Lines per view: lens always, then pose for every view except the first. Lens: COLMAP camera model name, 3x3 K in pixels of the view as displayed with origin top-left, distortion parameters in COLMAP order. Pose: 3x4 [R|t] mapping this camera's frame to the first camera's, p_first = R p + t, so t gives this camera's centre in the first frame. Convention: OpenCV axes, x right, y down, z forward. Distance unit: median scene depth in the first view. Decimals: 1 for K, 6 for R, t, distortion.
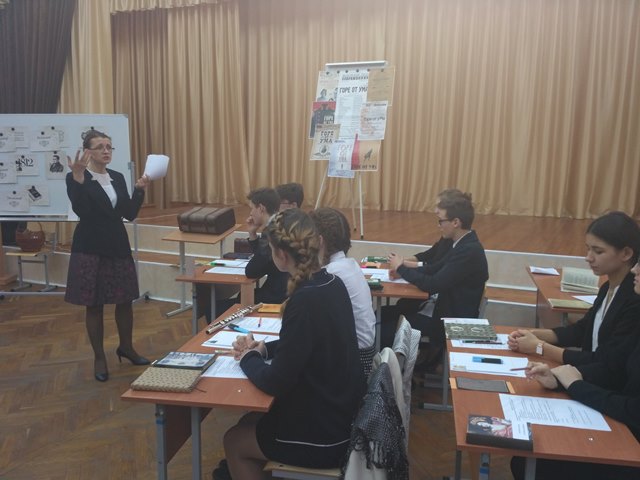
lens RADIAL K [[567.9, 0, 318.7], [0, 567.9, 245.5], [0, 0, 1]] dist [0.099560, -0.197798]
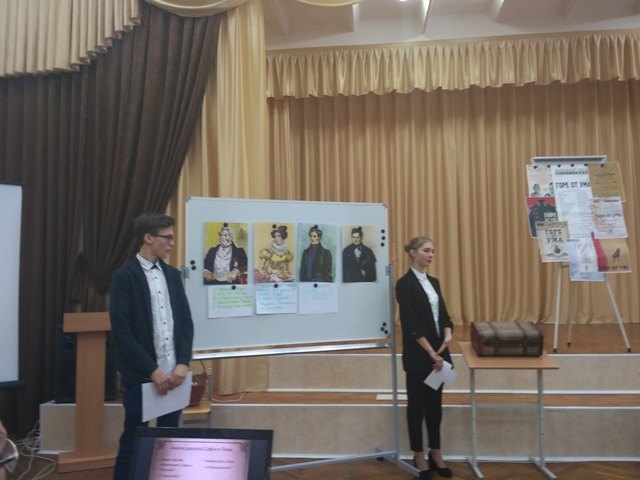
lens RADIAL K [[567.9, 0, 318.7], [0, 567.9, 245.5], [0, 0, 1]] dist [0.099560, -0.197798]
pose [[0.938450, -0.000257, 0.345416, -0.628025], [0.075224, 0.976150, -0.203648, -0.025894], [-0.337125, 0.217097, 0.916087, 0.329499]]
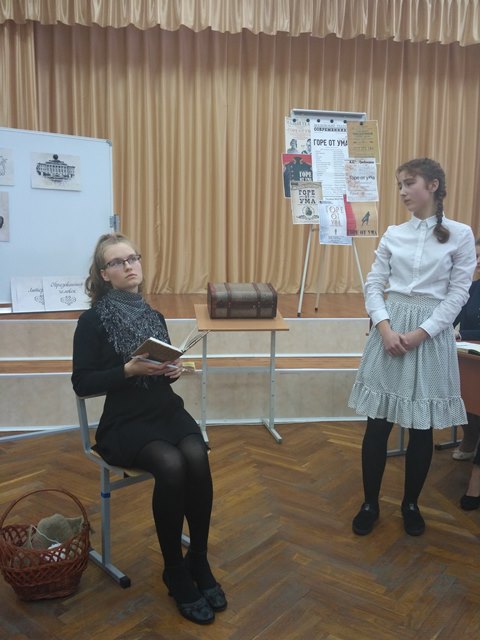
lens RADIAL K [[567.9, 0, 239.1], [0, 567.9, 323.9], [0, 0, 1]] dist [0.099560, -0.197798]
pose [[0.842788, -0.063013, 0.534545, -0.526941], [0.080772, 0.996684, -0.009859, -0.007253], [-0.532151, 0.051485, 0.845083, 0.368843]]
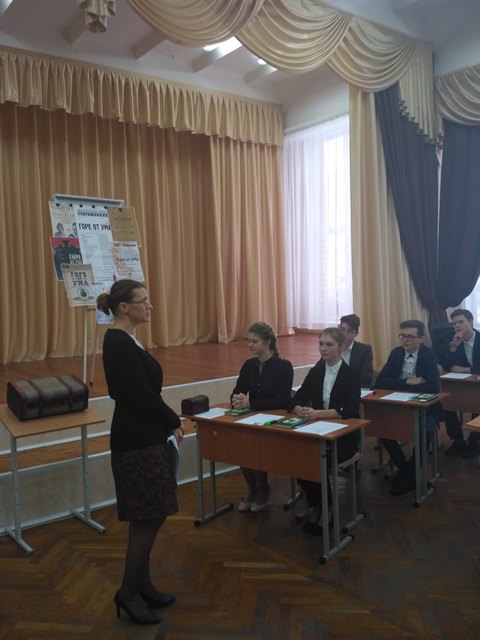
lens RADIAL K [[567.9, 0, 239.1], [0, 567.9, 323.9], [0, 0, 1]] dist [0.099560, -0.197798]
pose [[0.457305, -0.077766, 0.885903, -0.644628], [0.173708, 0.984792, -0.003221, -0.080940], [-0.872180, 0.155361, 0.463859, 0.411968]]
